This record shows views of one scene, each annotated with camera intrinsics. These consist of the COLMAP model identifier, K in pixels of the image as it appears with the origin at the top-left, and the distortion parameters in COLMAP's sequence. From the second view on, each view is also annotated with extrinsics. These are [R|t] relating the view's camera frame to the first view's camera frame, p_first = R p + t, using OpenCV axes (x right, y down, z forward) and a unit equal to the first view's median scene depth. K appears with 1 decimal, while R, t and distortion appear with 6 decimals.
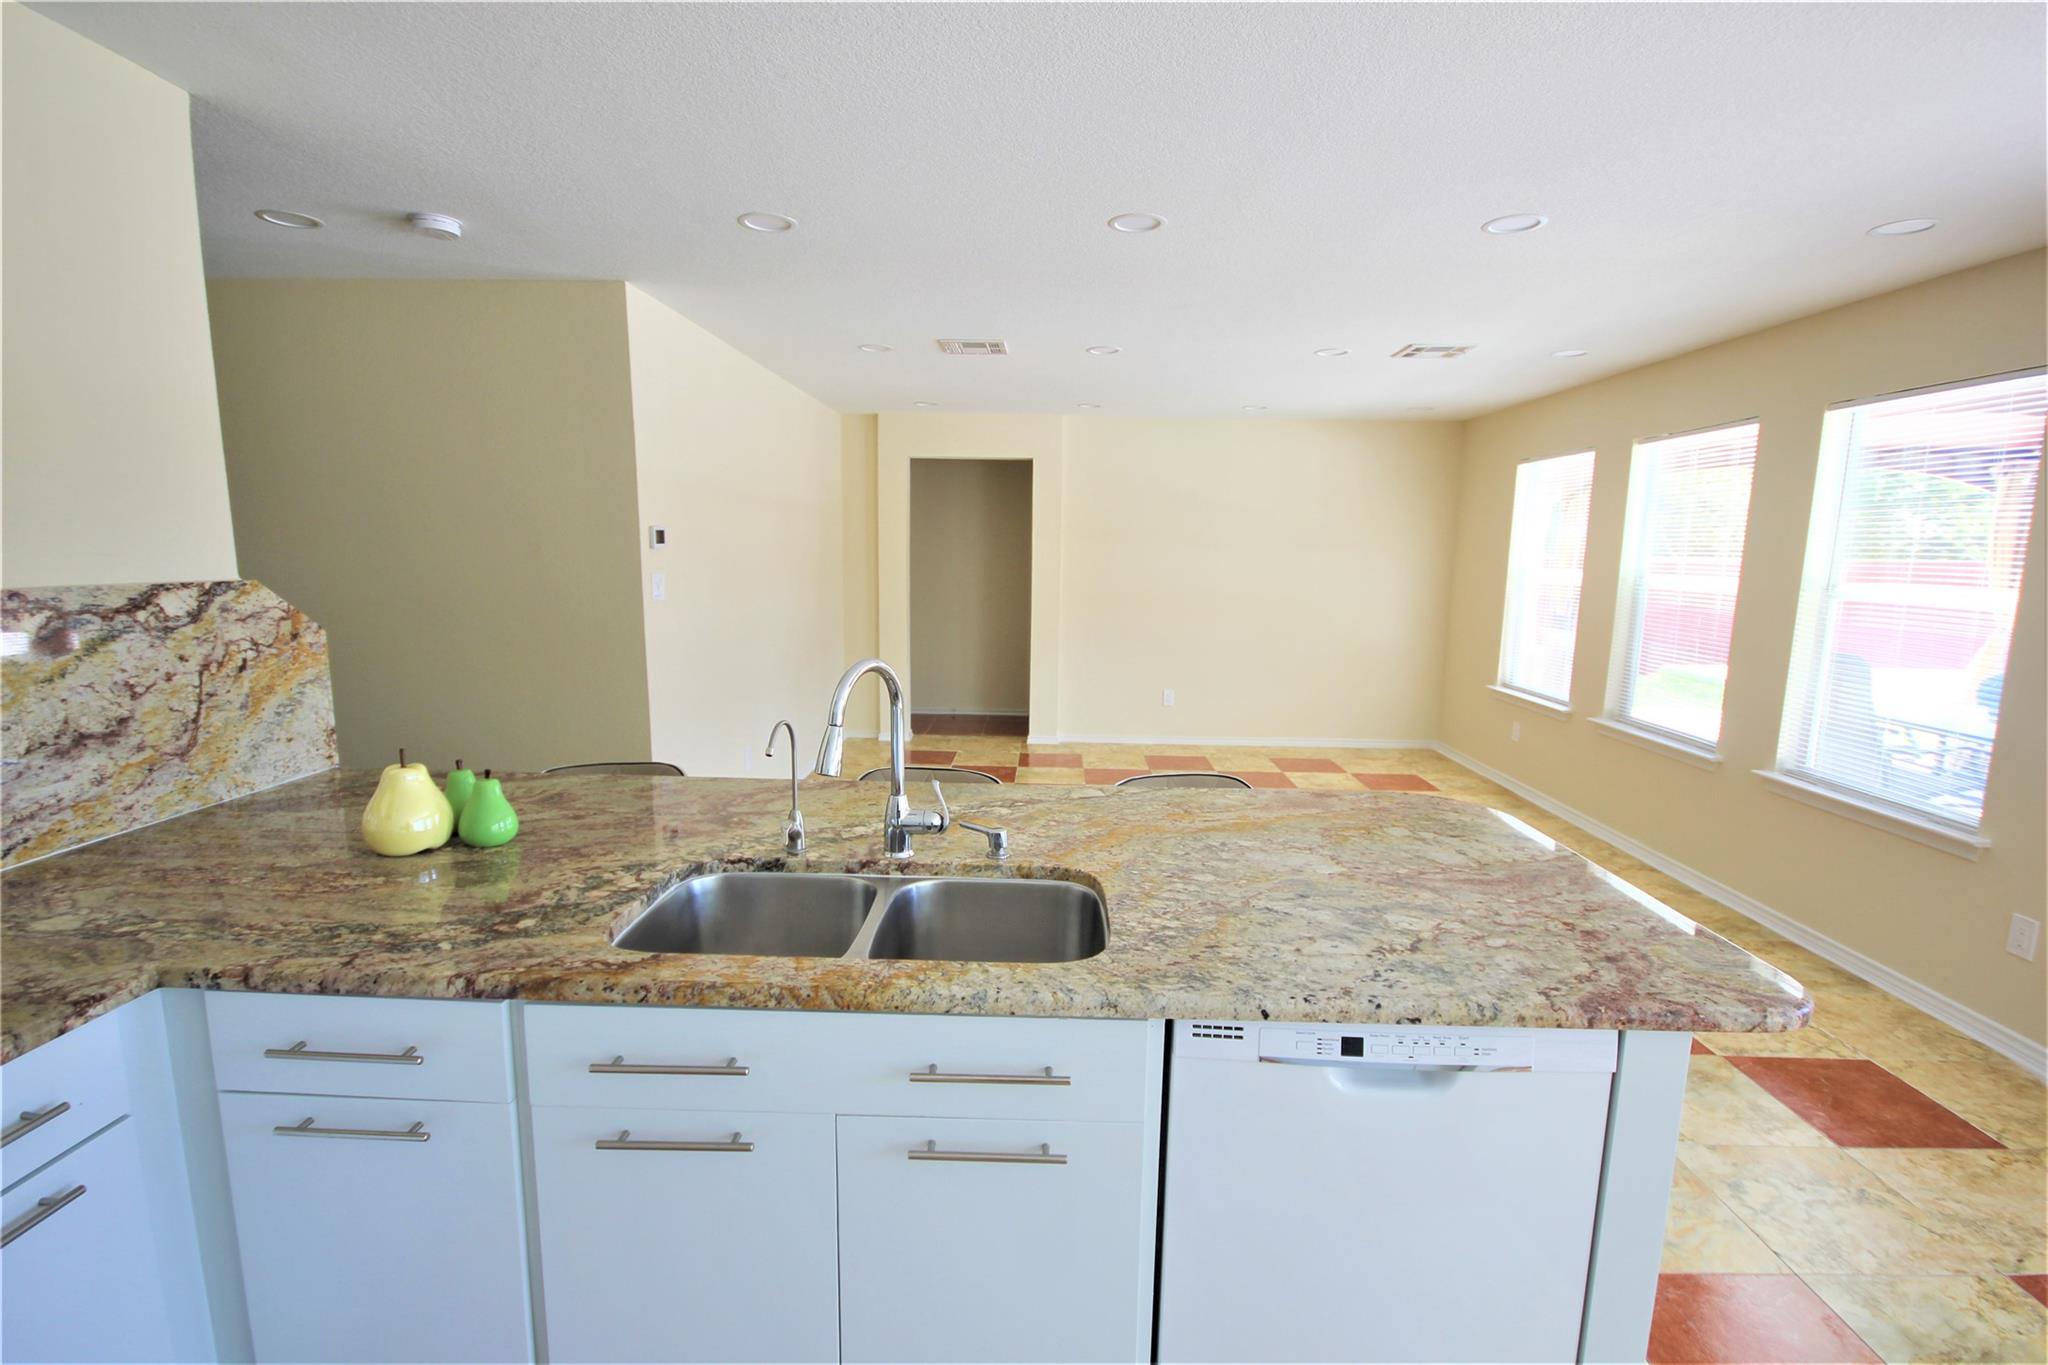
lens RADIAL K [[945.9, 0, 1013.0], [0, 945.9, 701.2], [0, 0, 1]] dist [0.010886, -0.015286]
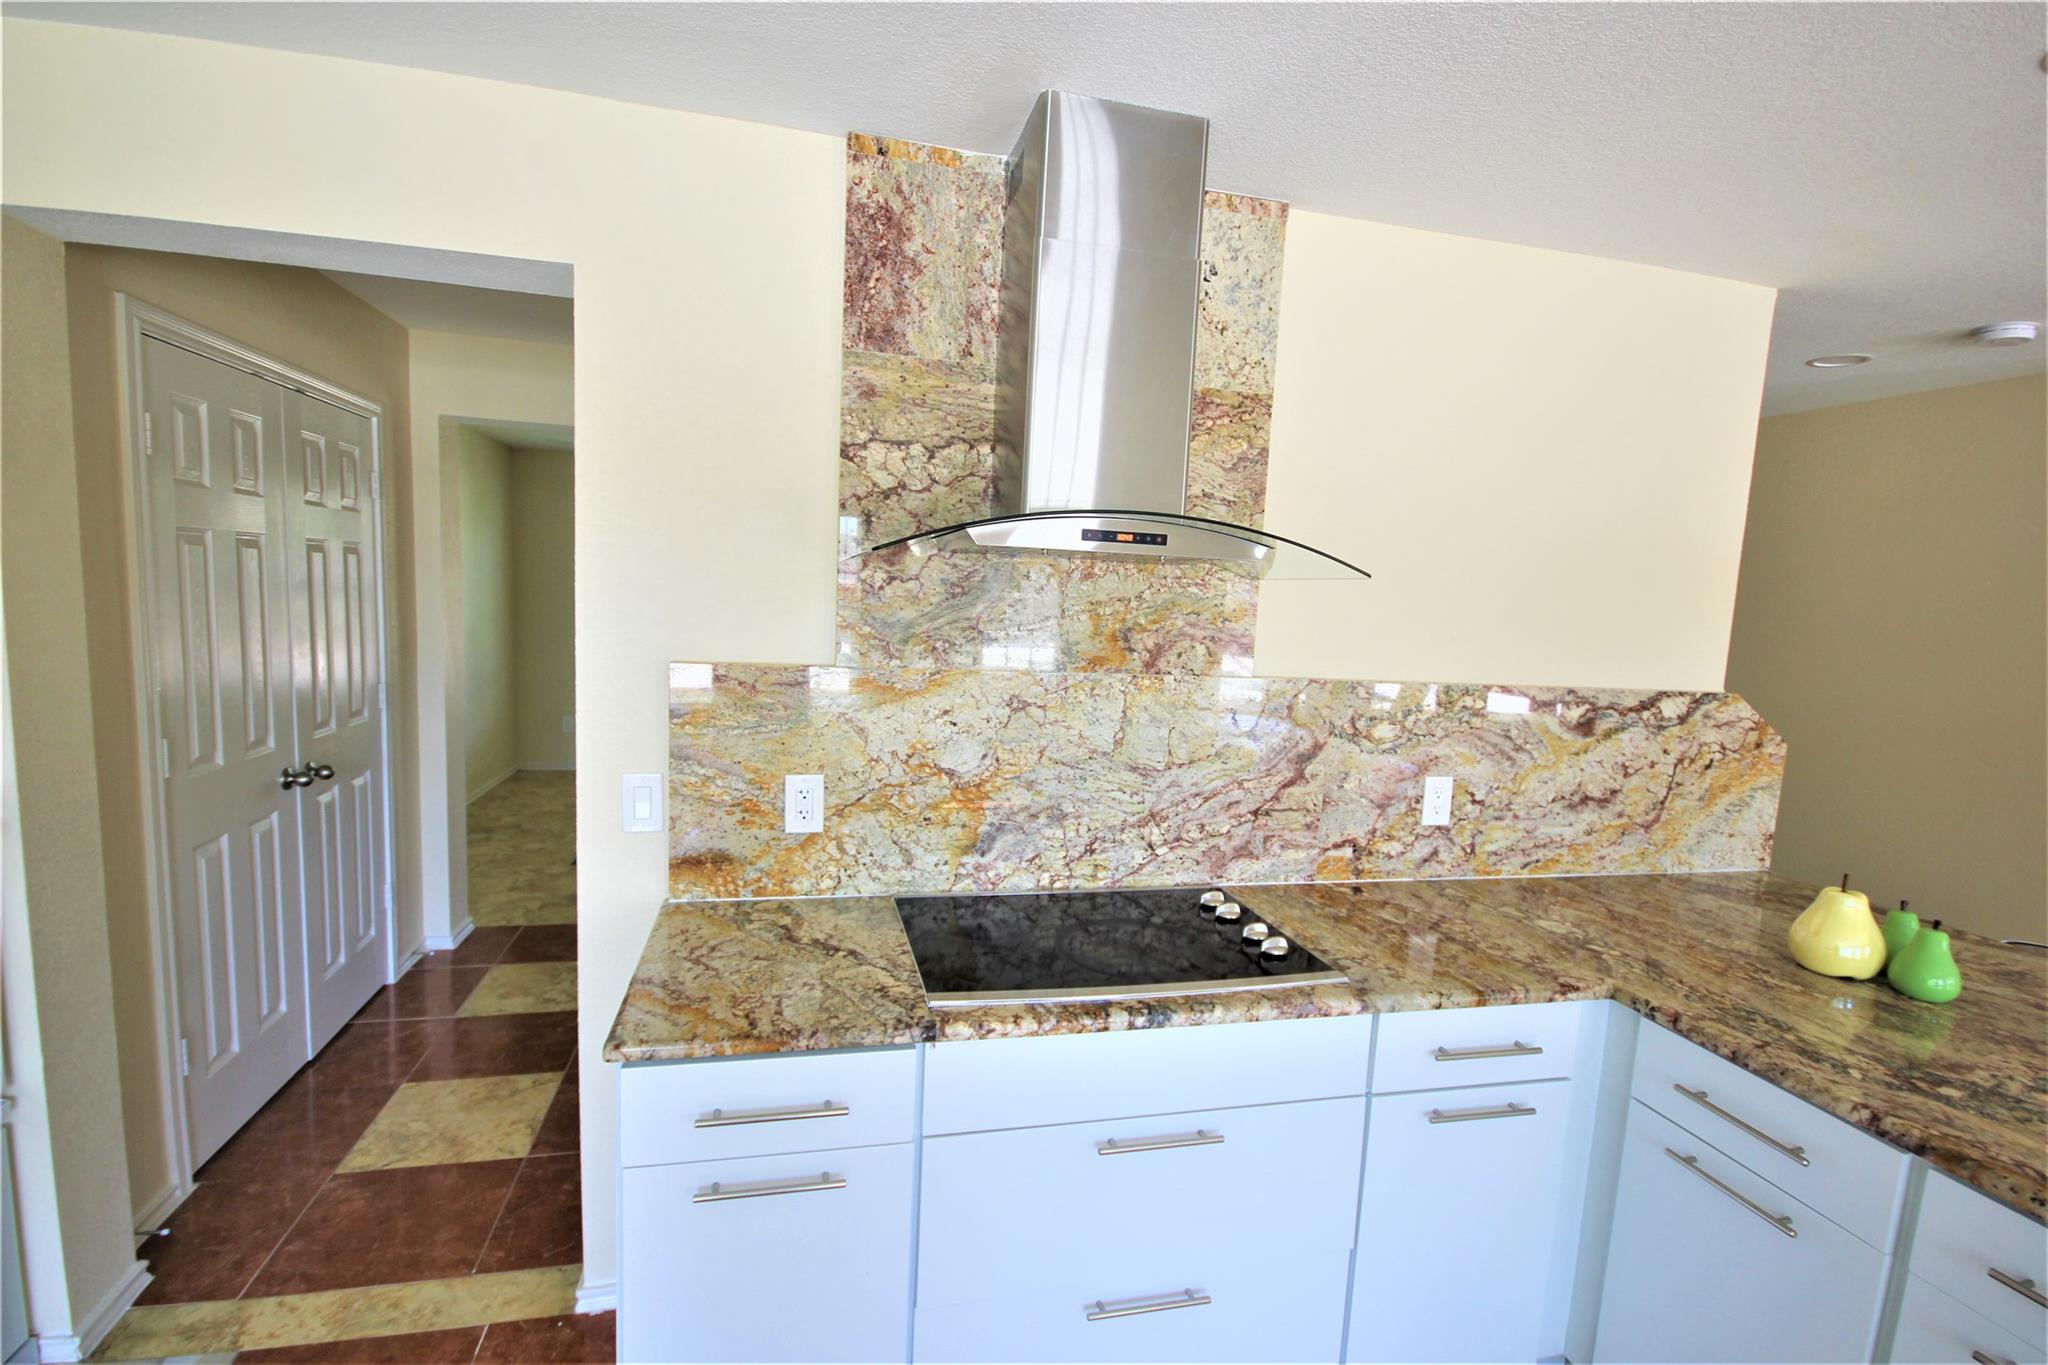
lens RADIAL K [[945.9, 0, 1013.0], [0, 945.9, 701.2], [0, 0, 1]] dist [0.010886, -0.015286]
pose [[0.272044, 0.114135, -0.955492, 0.073651], [-0.200052, 0.977955, 0.059860, -0.014926], [0.941260, 0.174864, 0.288880, -0.194591]]
